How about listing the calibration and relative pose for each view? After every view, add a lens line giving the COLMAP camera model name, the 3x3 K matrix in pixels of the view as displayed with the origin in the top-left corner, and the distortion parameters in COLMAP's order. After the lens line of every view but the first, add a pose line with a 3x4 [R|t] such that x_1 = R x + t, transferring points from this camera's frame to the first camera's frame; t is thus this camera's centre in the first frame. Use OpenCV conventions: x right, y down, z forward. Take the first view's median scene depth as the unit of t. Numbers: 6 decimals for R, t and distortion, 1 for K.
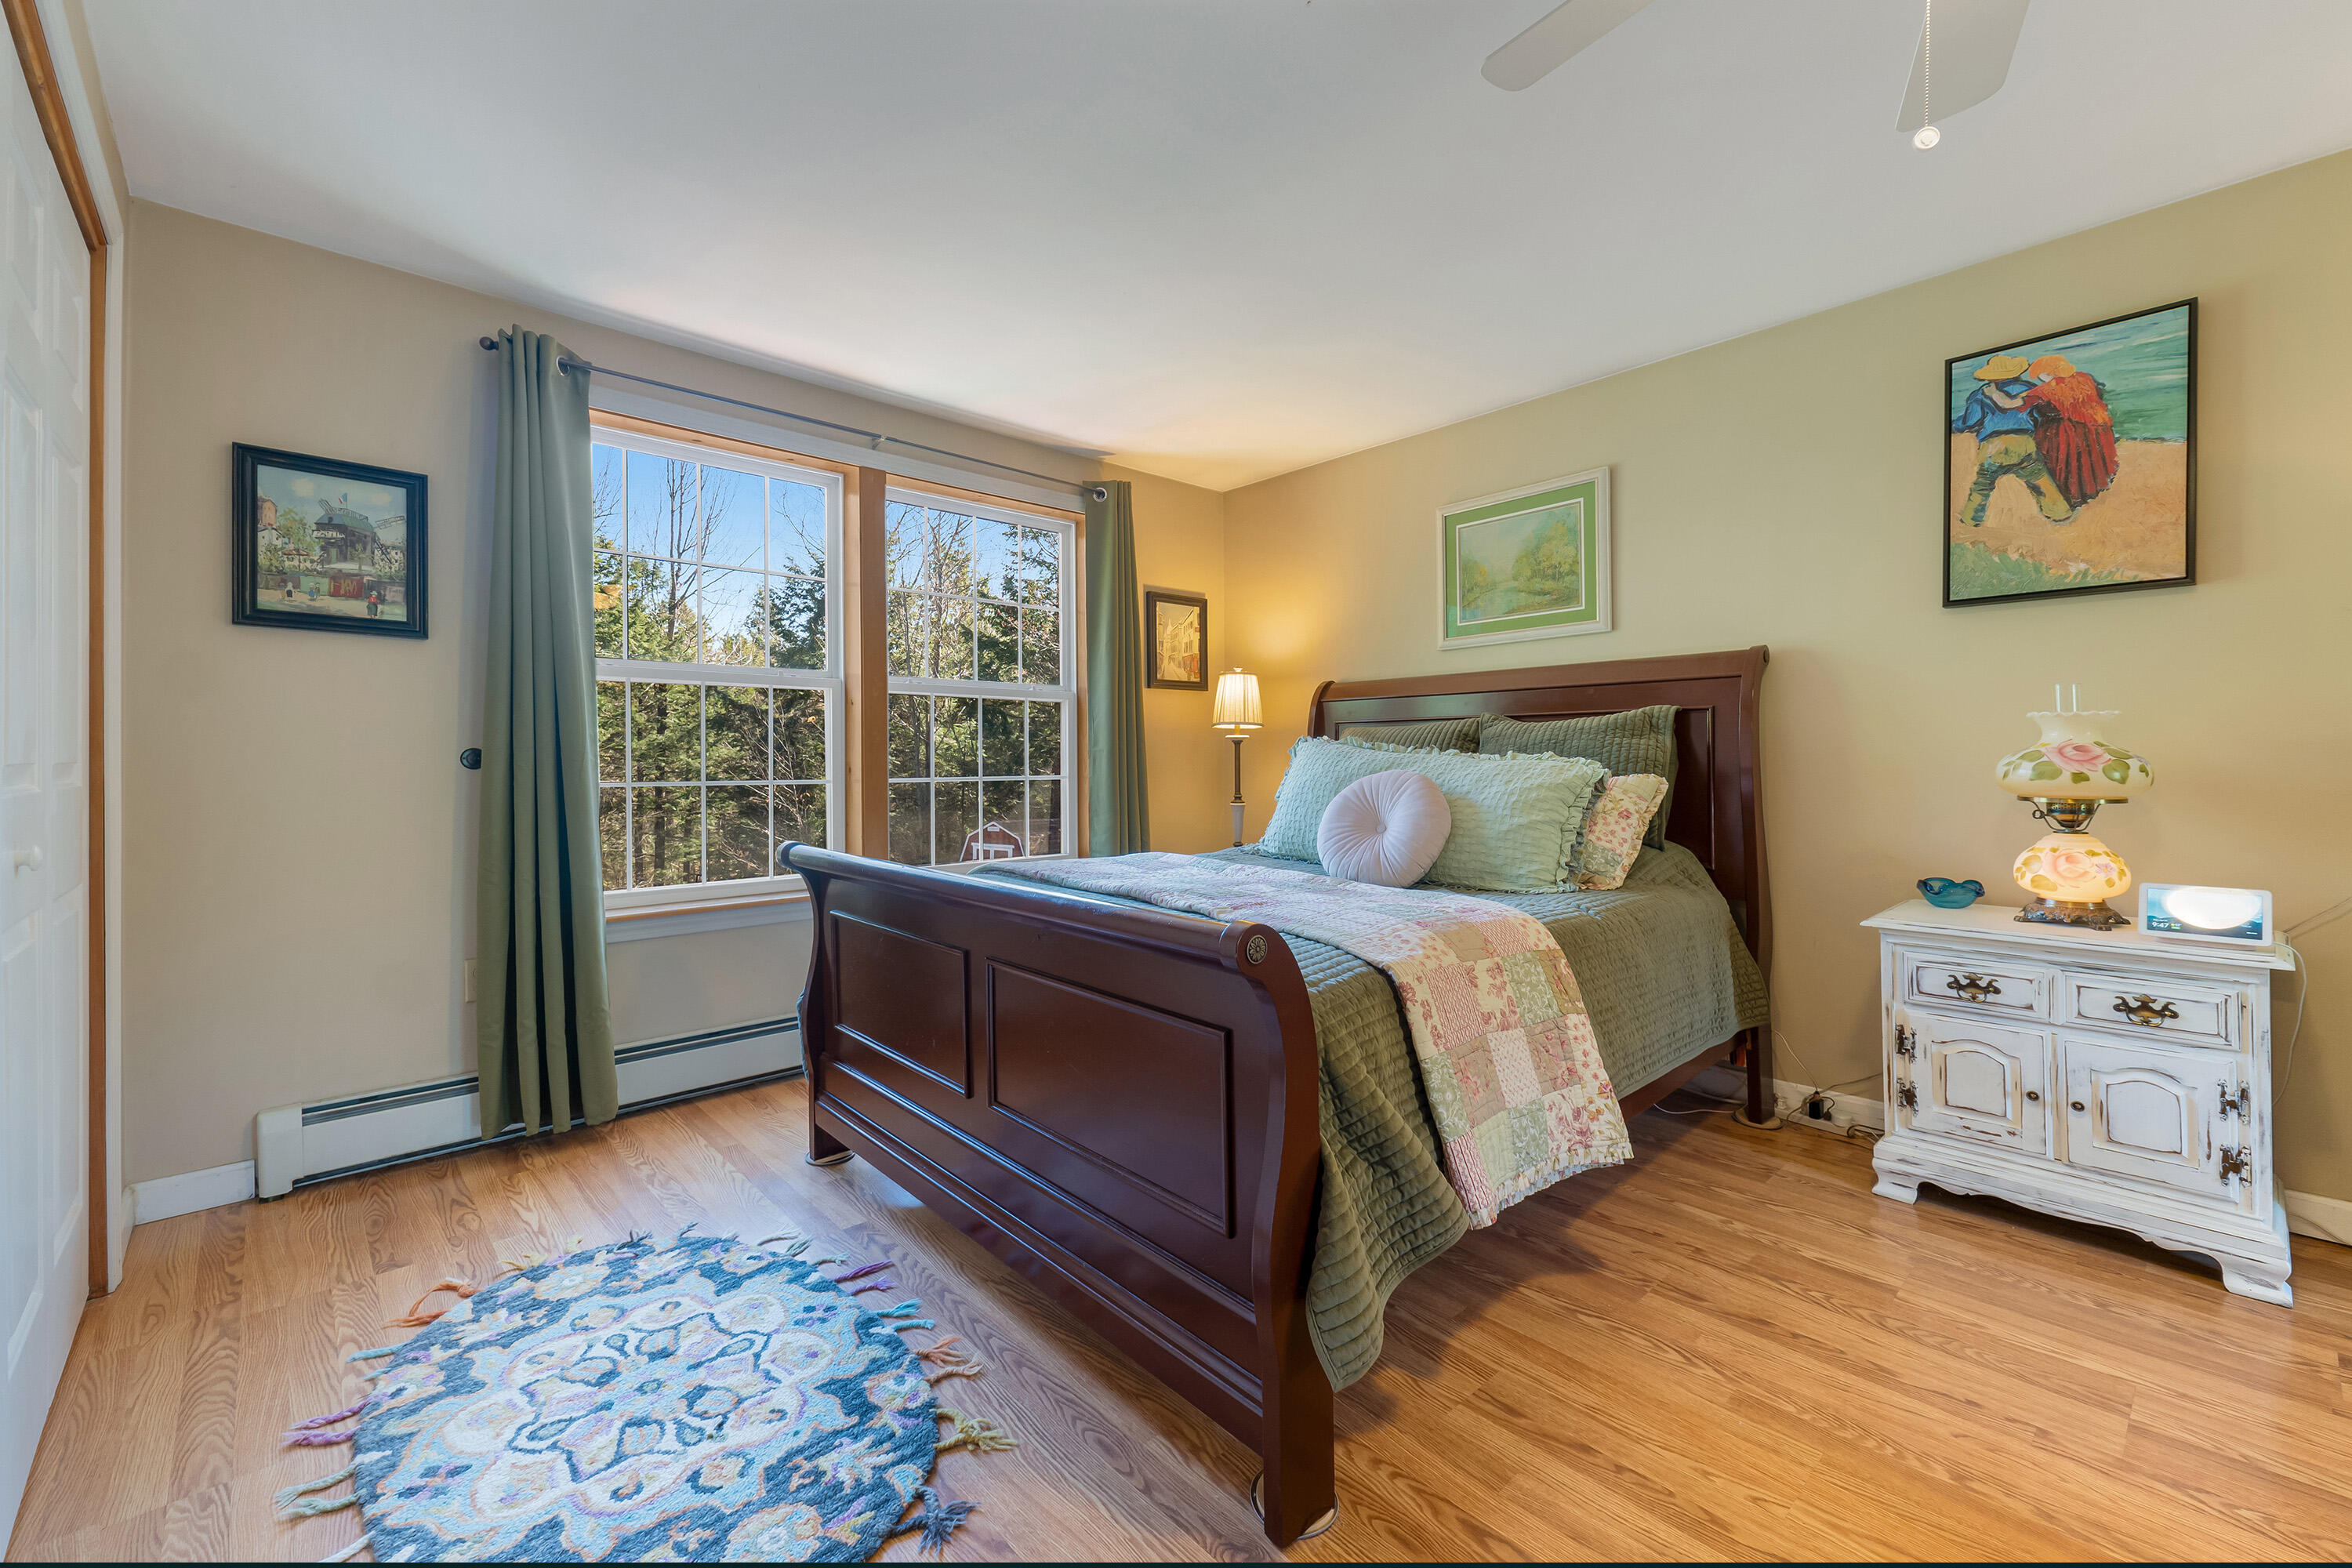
lens RADIAL K [[959.2, 0, 1173.9], [0, 959.2, 765.2], [0, 0, 1]] dist [0.010974, 0.000245]
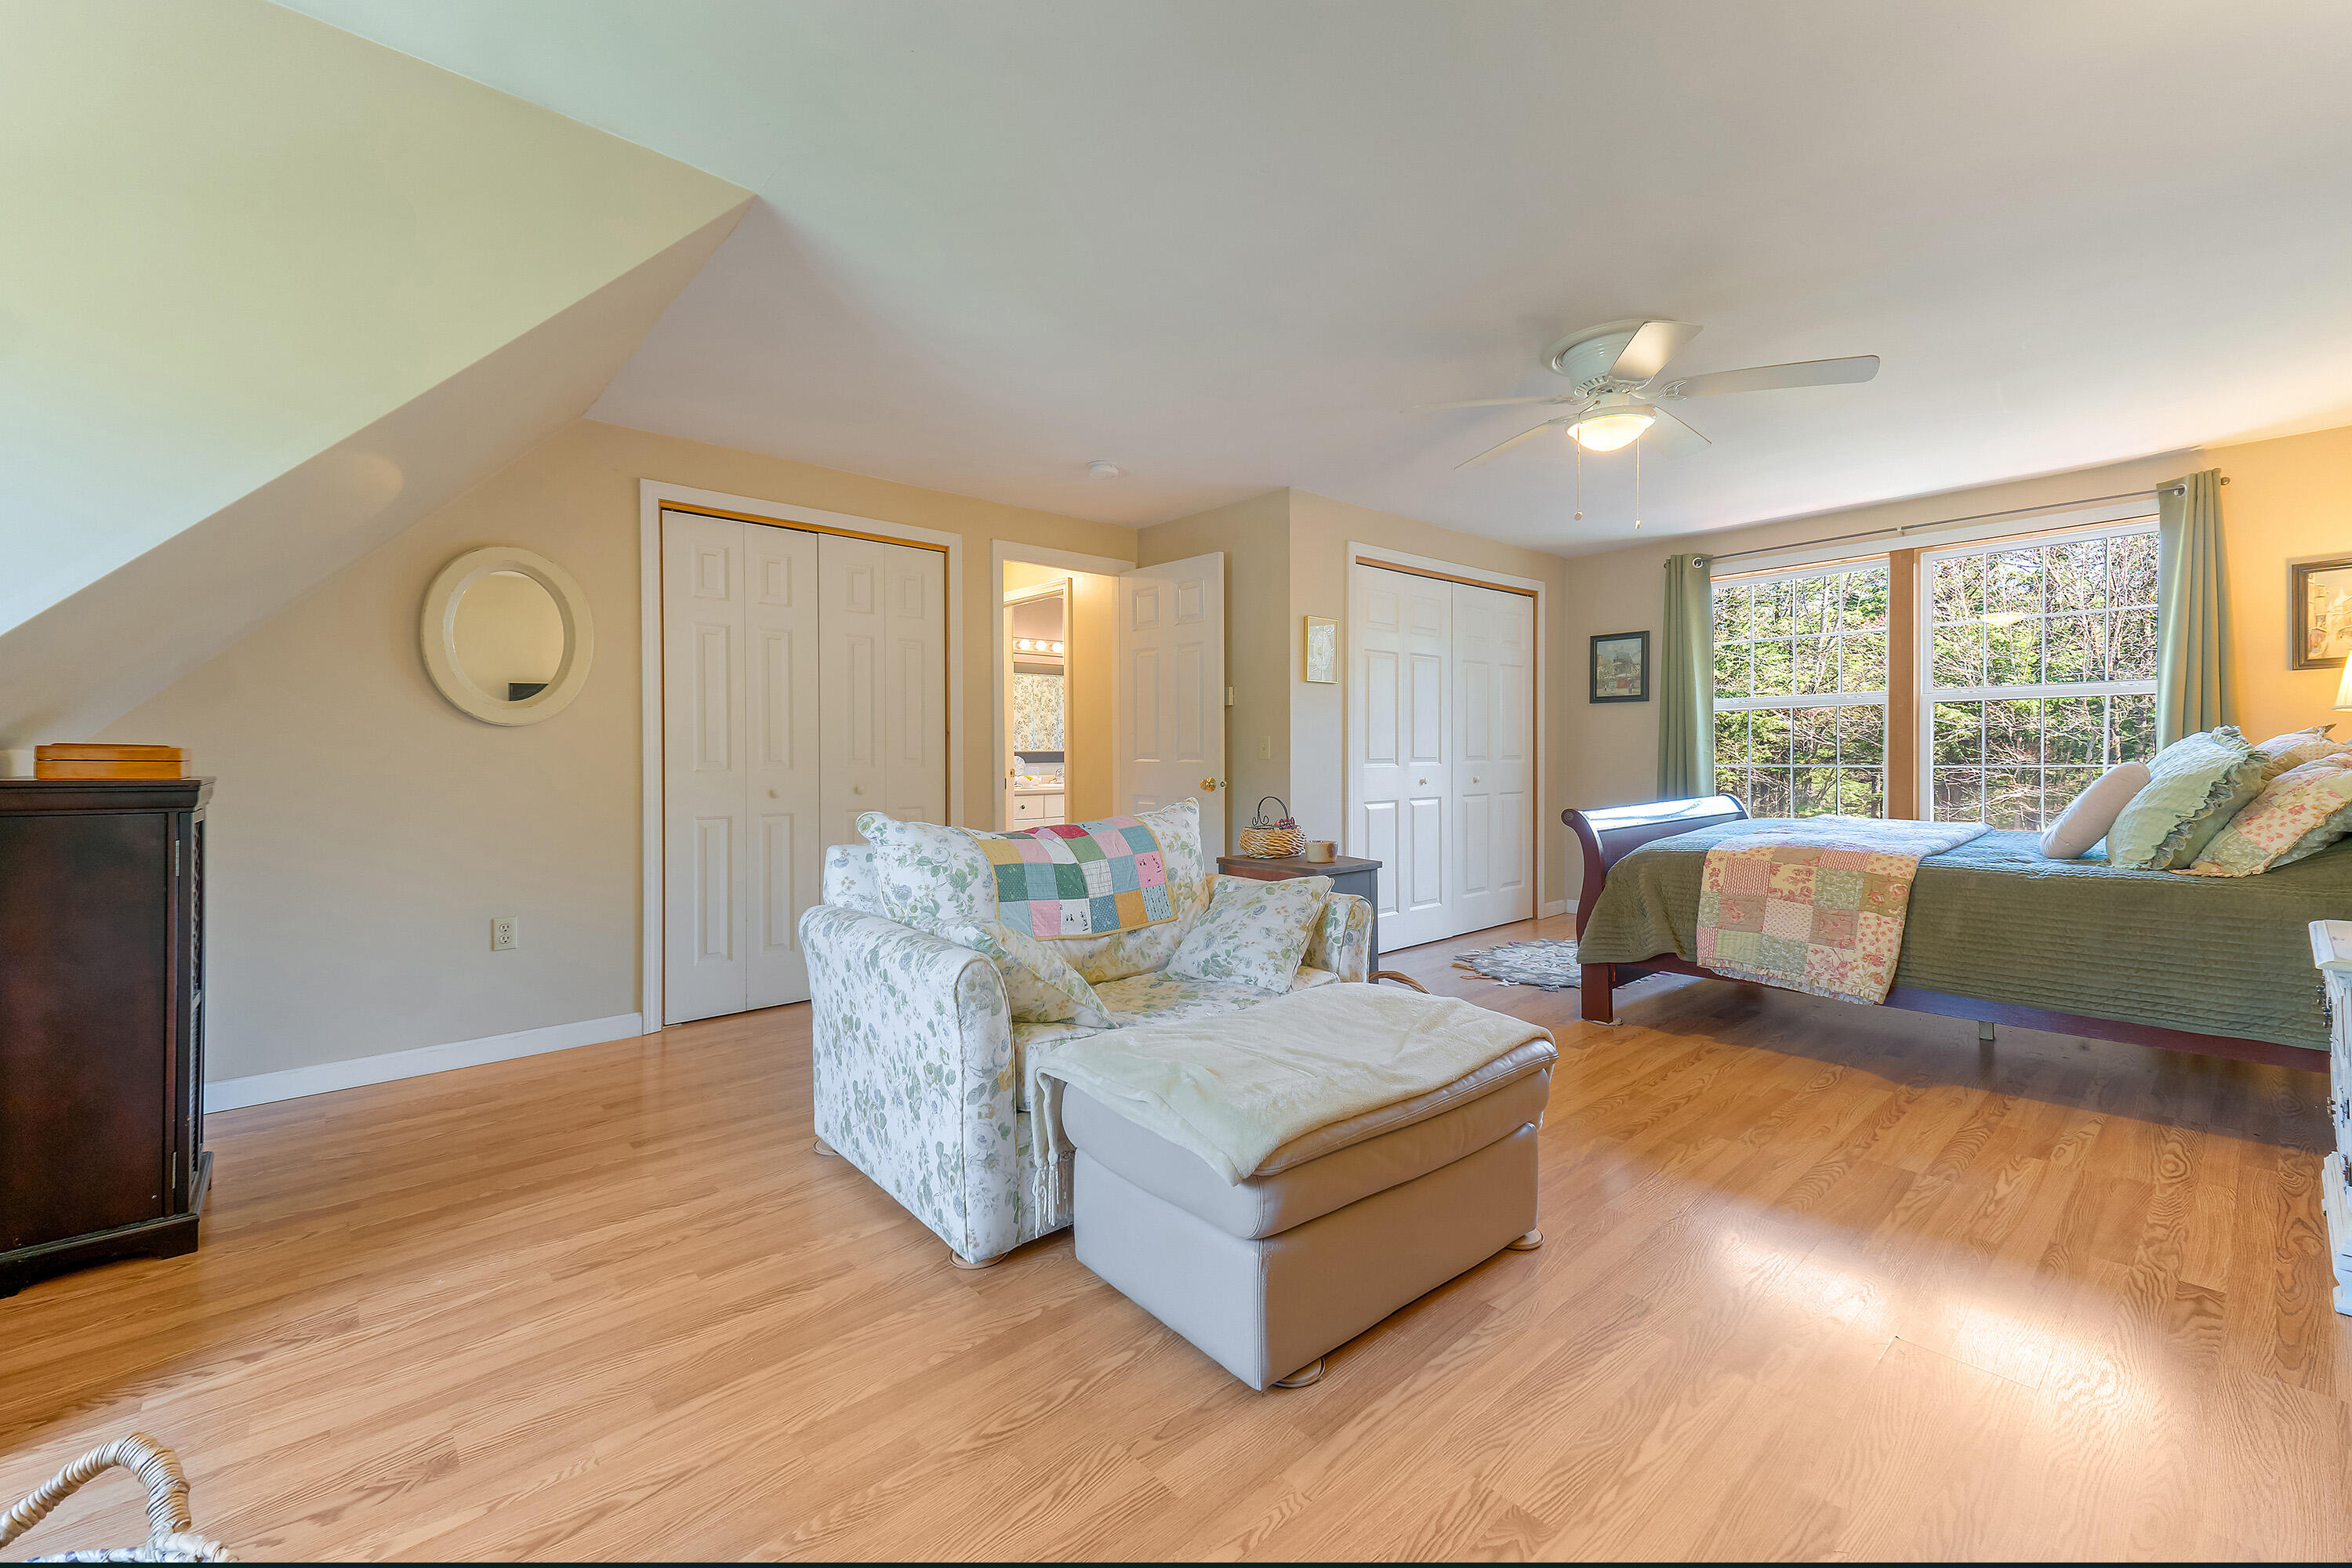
lens RADIAL K [[959.2, 0, 1175.7], [0, 959.2, 766.2], [0, 0, 1]] dist [0.010974, 0.000245]
pose [[-0.014583, 0.009249, -0.999851, 1.644228], [0.002777, 0.999954, 0.009209, 0.001704], [0.999890, -0.002642, -0.014608, -0.108202]]
